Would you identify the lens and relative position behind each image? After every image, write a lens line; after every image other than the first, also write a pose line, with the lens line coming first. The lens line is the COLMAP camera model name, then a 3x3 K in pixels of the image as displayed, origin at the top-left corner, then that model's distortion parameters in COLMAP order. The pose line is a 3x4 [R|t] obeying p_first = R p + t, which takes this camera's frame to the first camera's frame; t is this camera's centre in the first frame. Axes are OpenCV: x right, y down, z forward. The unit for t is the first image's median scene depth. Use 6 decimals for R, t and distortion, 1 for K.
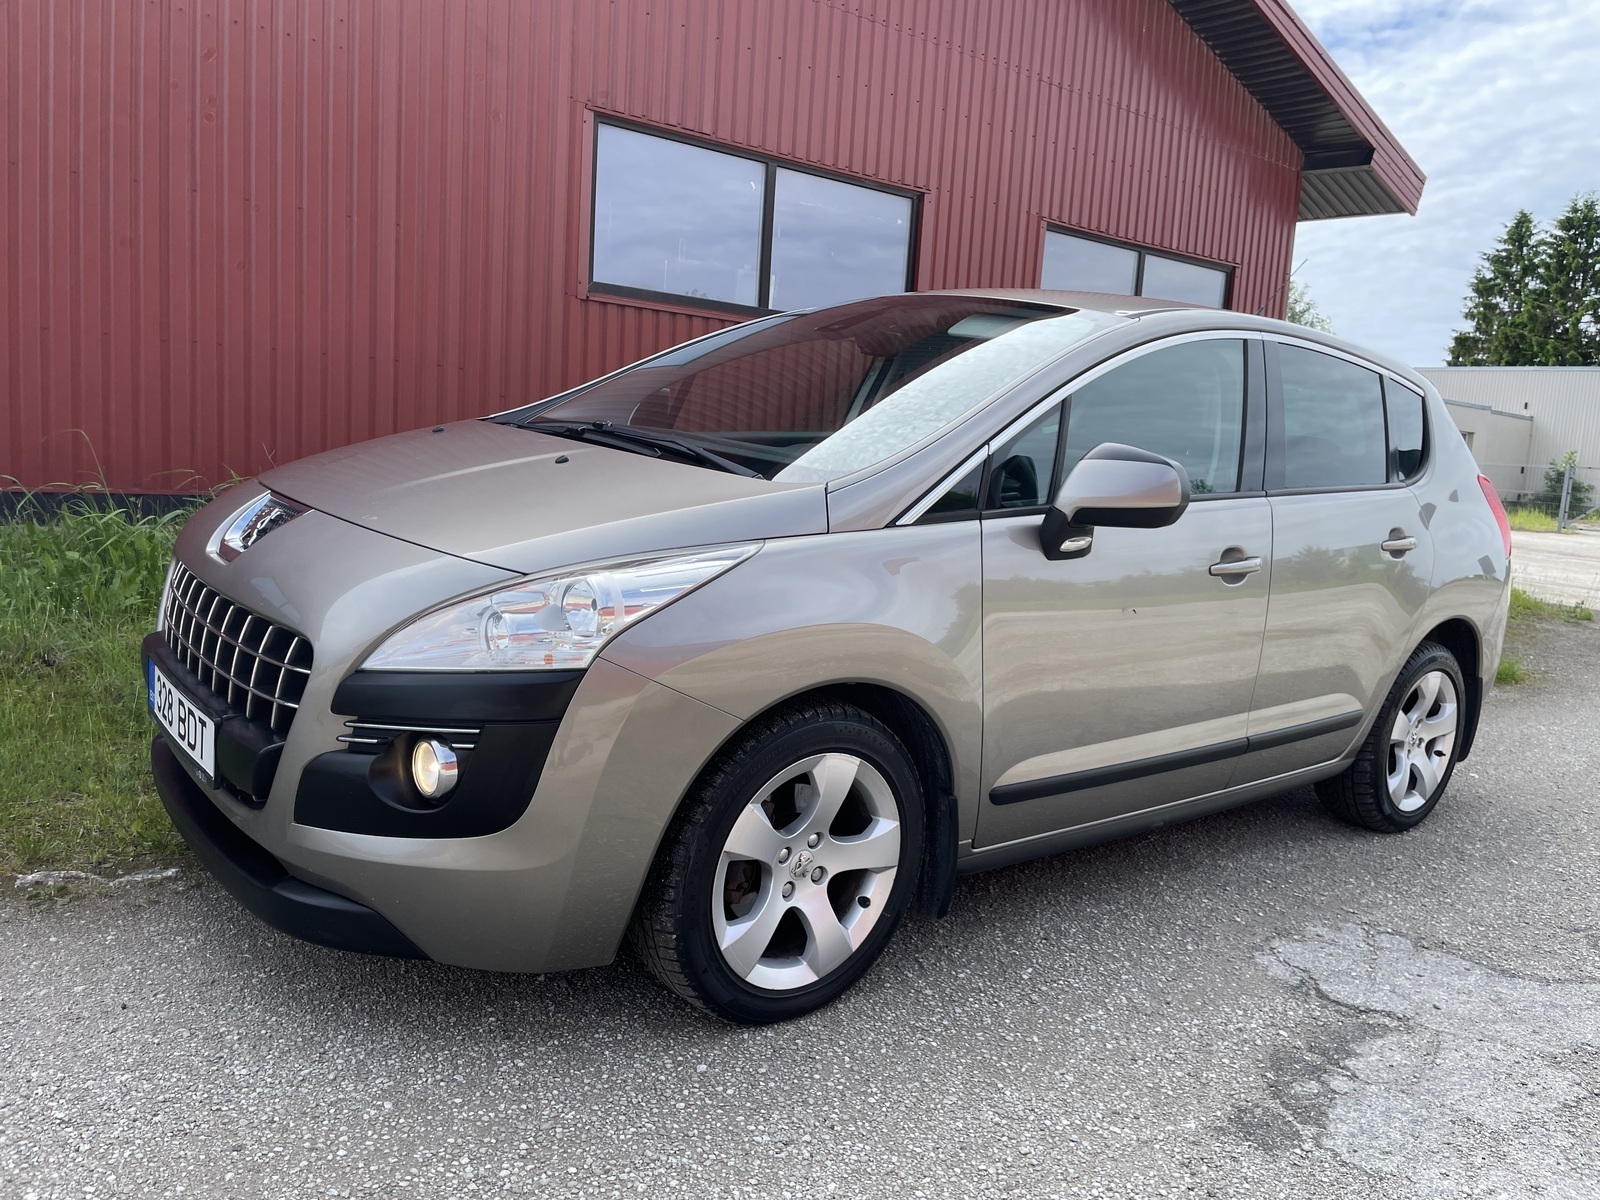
lens RADIAL K [[1228.8, 0, 800.0], [0, 1228.8, 600.0], [0, 0, 1]] dist [0.105754, -0.161193]
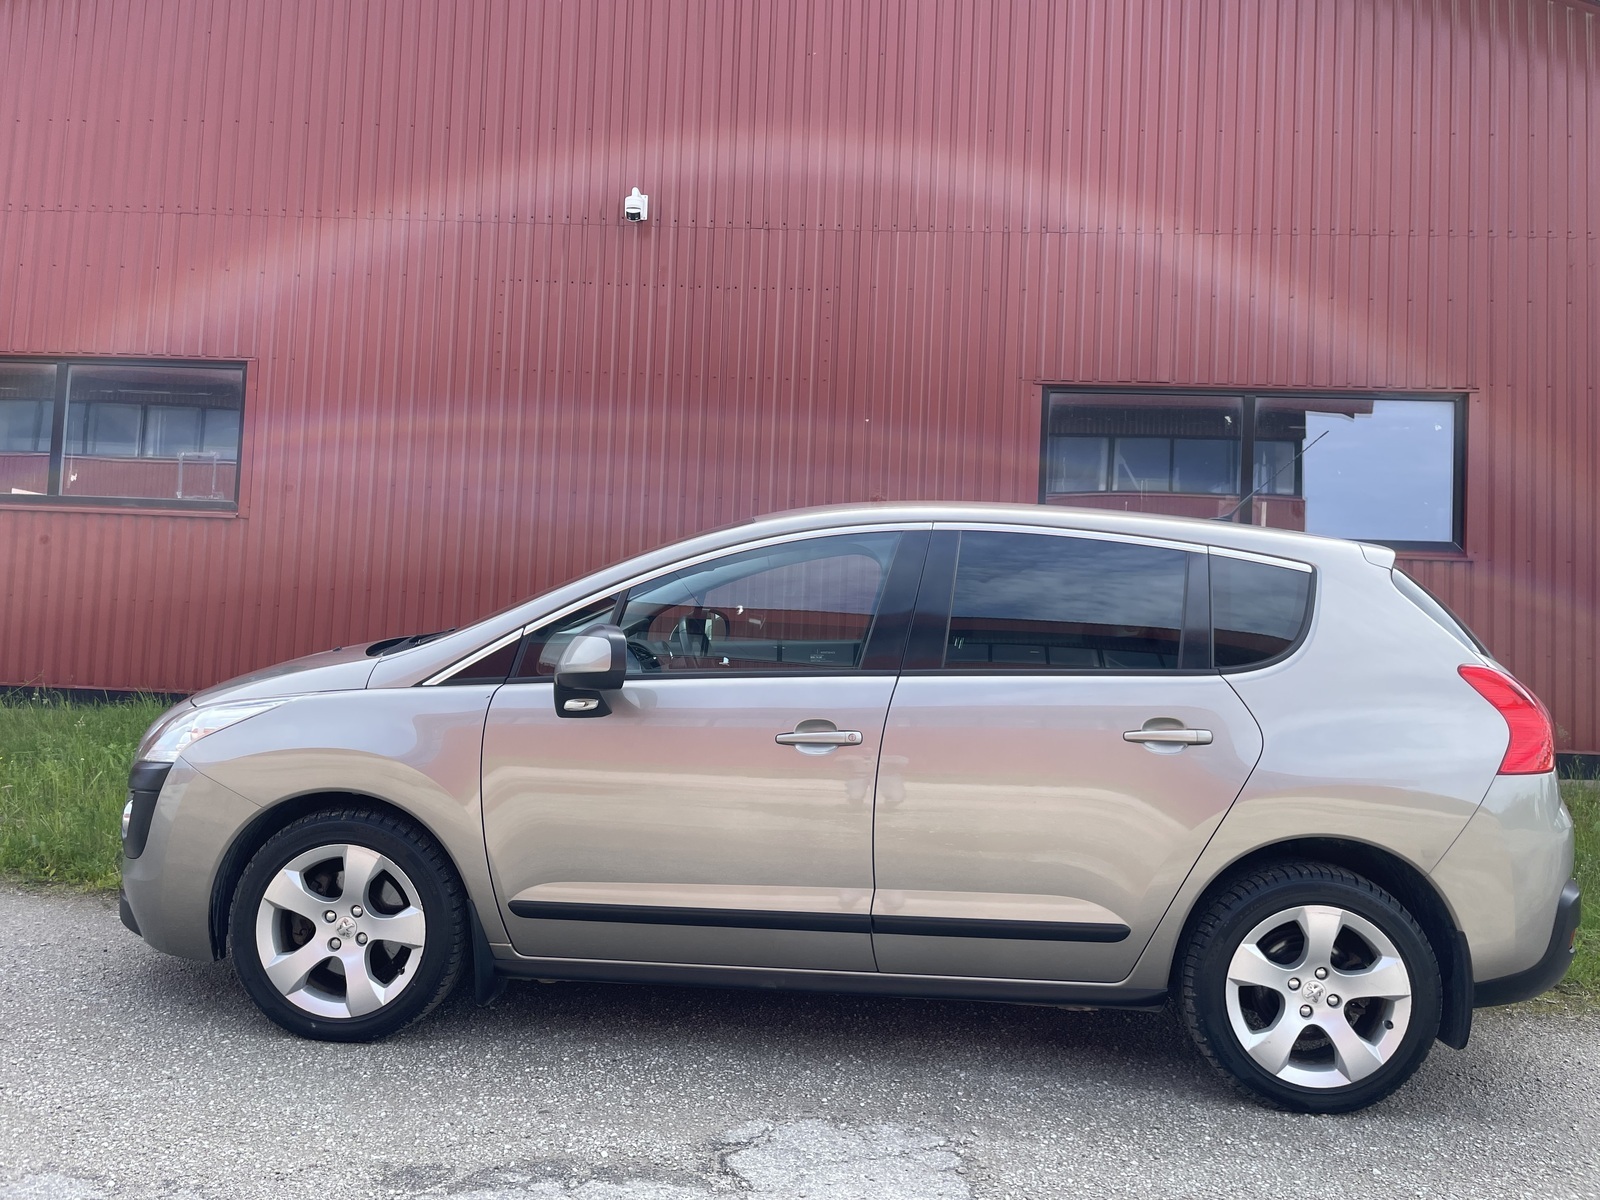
lens RADIAL K [[1228.8, 0, 800.0], [0, 1228.8, 600.0], [0, 0, 1]] dist [0.105754, -0.161193]
pose [[0.740380, -0.050750, -0.670270, 1.230787], [-0.087329, 0.981433, -0.170774, 0.042945], [0.666492, 0.184972, 0.722201, 0.232339]]
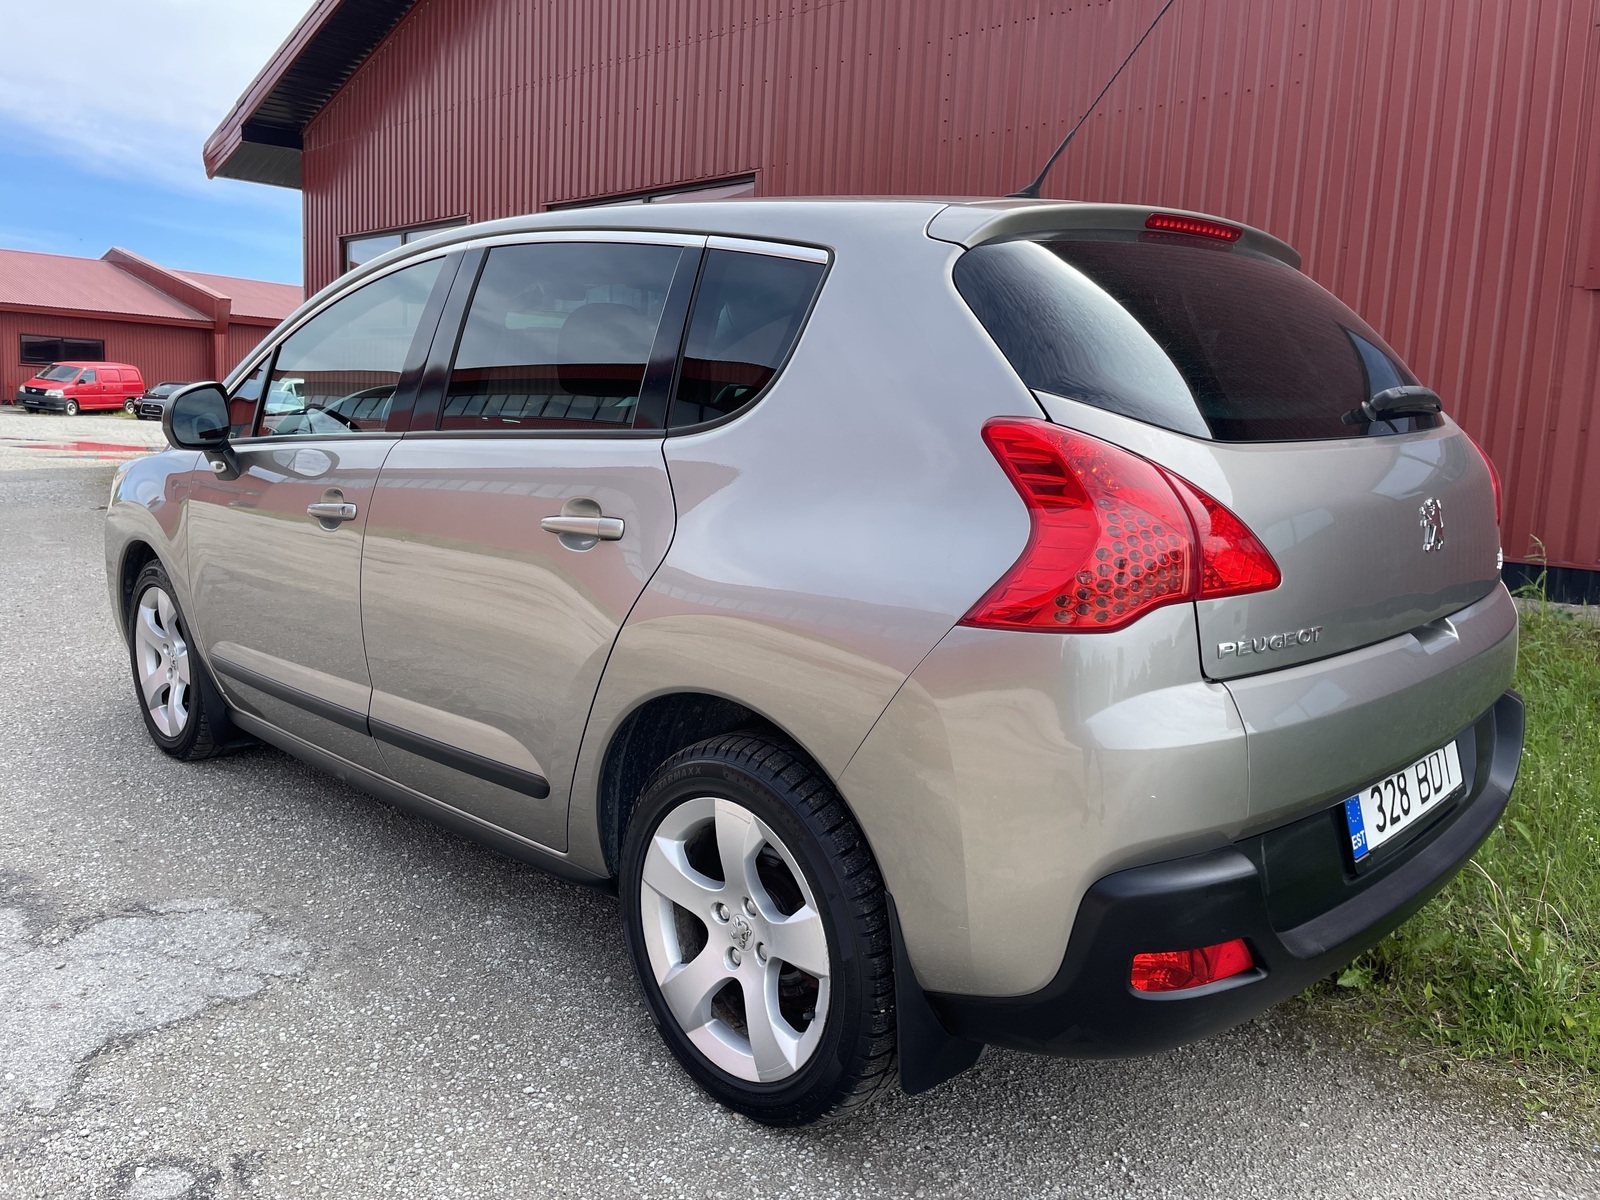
lens RADIAL K [[1228.8, 0, 800.0], [0, 1228.8, 600.0], [0, 0, 1]] dist [0.105754, -0.161193]
pose [[0.105146, 0.096351, -0.989778, 1.526711], [-0.162547, 0.983575, 0.078480, -0.108688], [0.981082, 0.152634, 0.119080, 1.452372]]
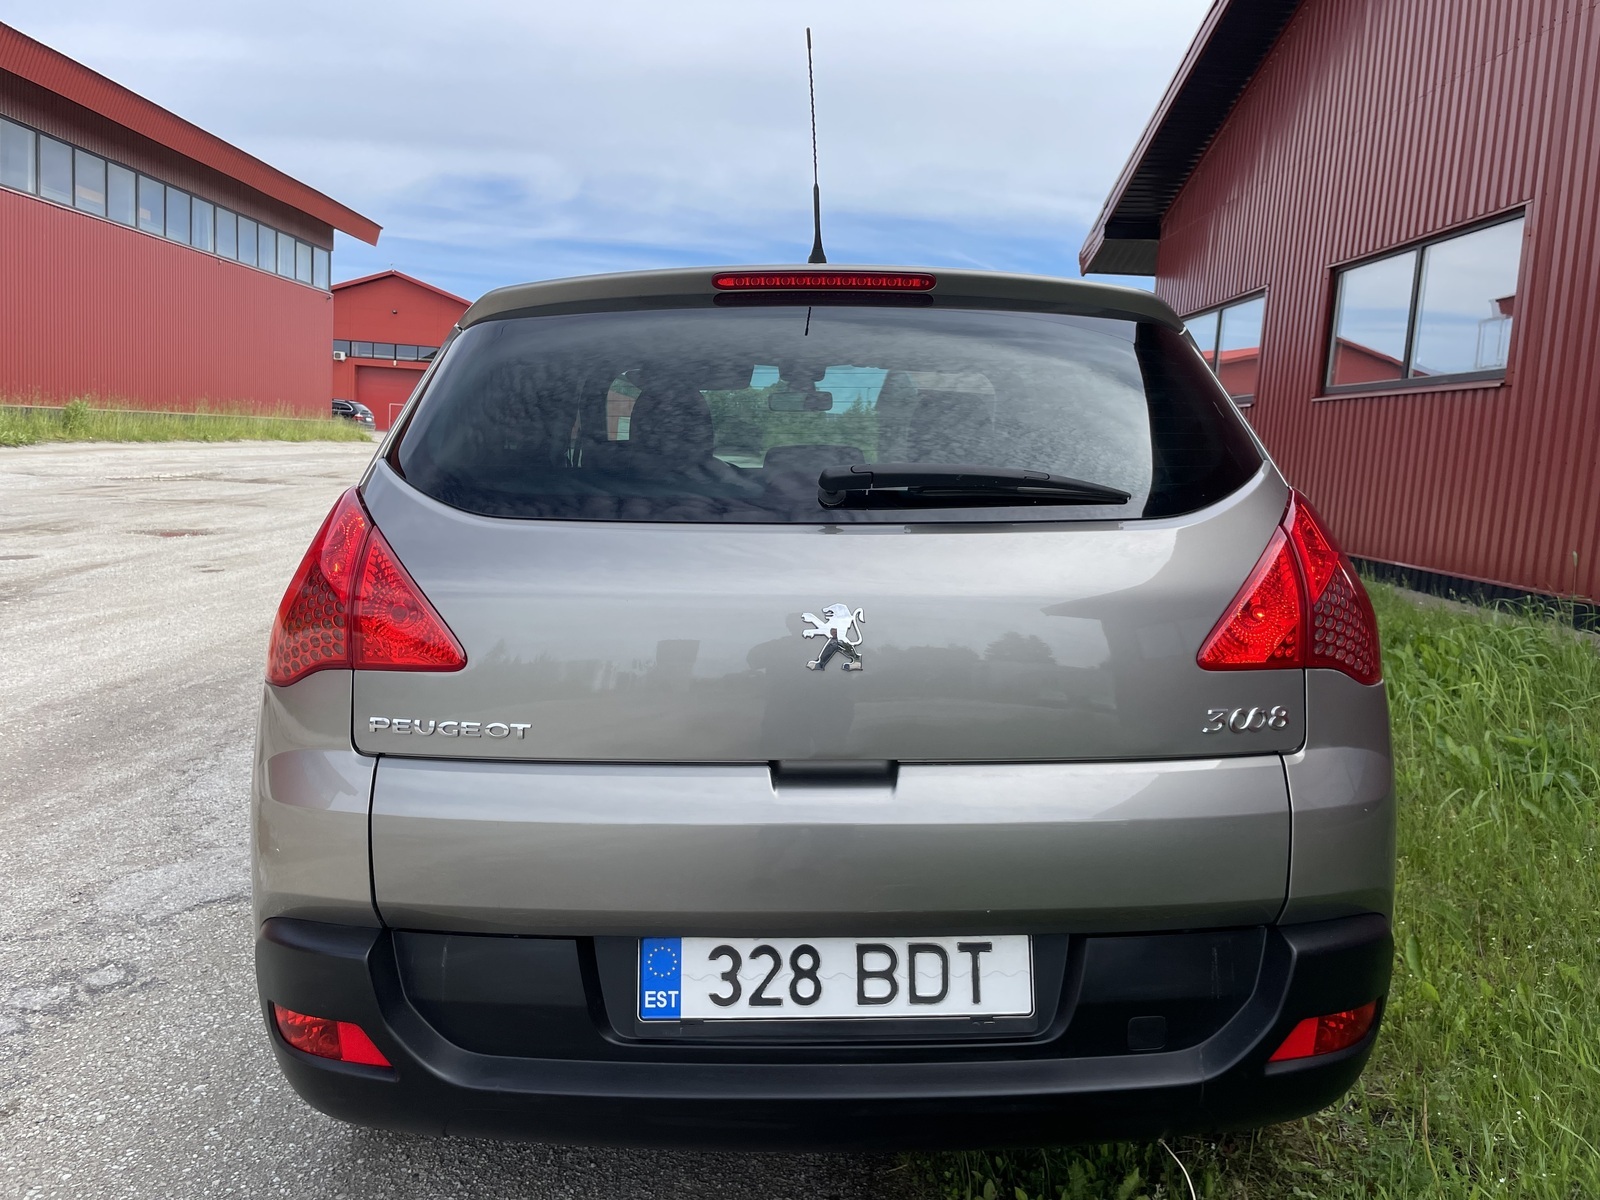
lens RADIAL K [[1228.8, 0, 800.0], [0, 1228.8, 600.0], [0, 0, 1]] dist [0.105754, -0.161193]
pose [[-0.632056, 0.012218, -0.774826, 1.472830], [-0.181036, 0.969879, 0.162973, -0.142360], [0.753479, 0.243280, -0.610806, 1.624144]]
